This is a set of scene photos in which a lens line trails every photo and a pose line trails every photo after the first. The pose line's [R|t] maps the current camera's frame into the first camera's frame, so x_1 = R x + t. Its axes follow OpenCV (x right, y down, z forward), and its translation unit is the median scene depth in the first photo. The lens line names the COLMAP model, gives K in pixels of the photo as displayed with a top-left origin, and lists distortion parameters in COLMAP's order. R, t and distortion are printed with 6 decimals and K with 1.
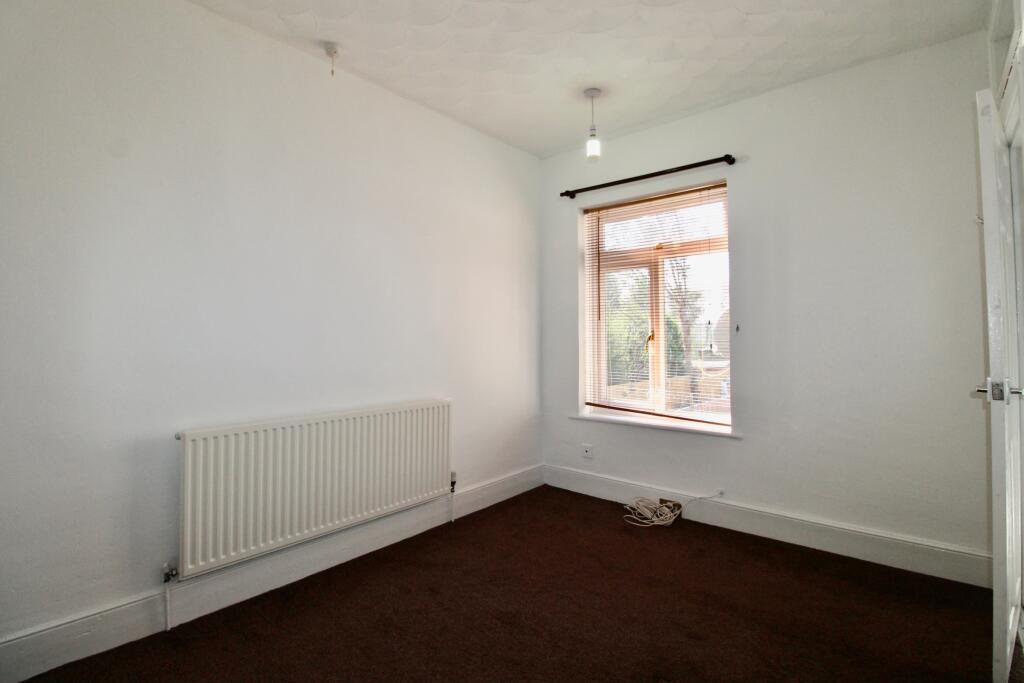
lens RADIAL K [[485.6, 0, 502.4], [0, 485.6, 328.2], [0, 0, 1]] dist [0.000783, -0.000160]
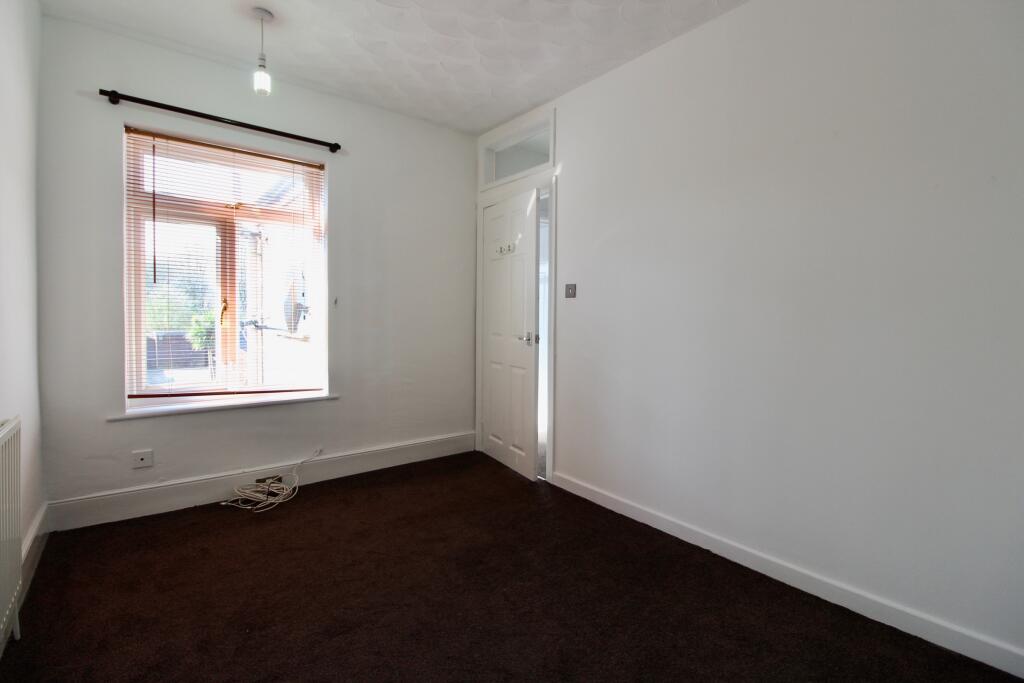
lens RADIAL K [[485.6, 0, 502.4], [0, 485.6, 328.2], [0, 0, 1]] dist [0.000783, -0.000160]
pose [[0.199953, -0.019593, 0.979610, -0.512135], [-0.030609, 0.999187, 0.026233, 0.019788], [-0.979327, -0.035231, 0.199191, 0.371538]]
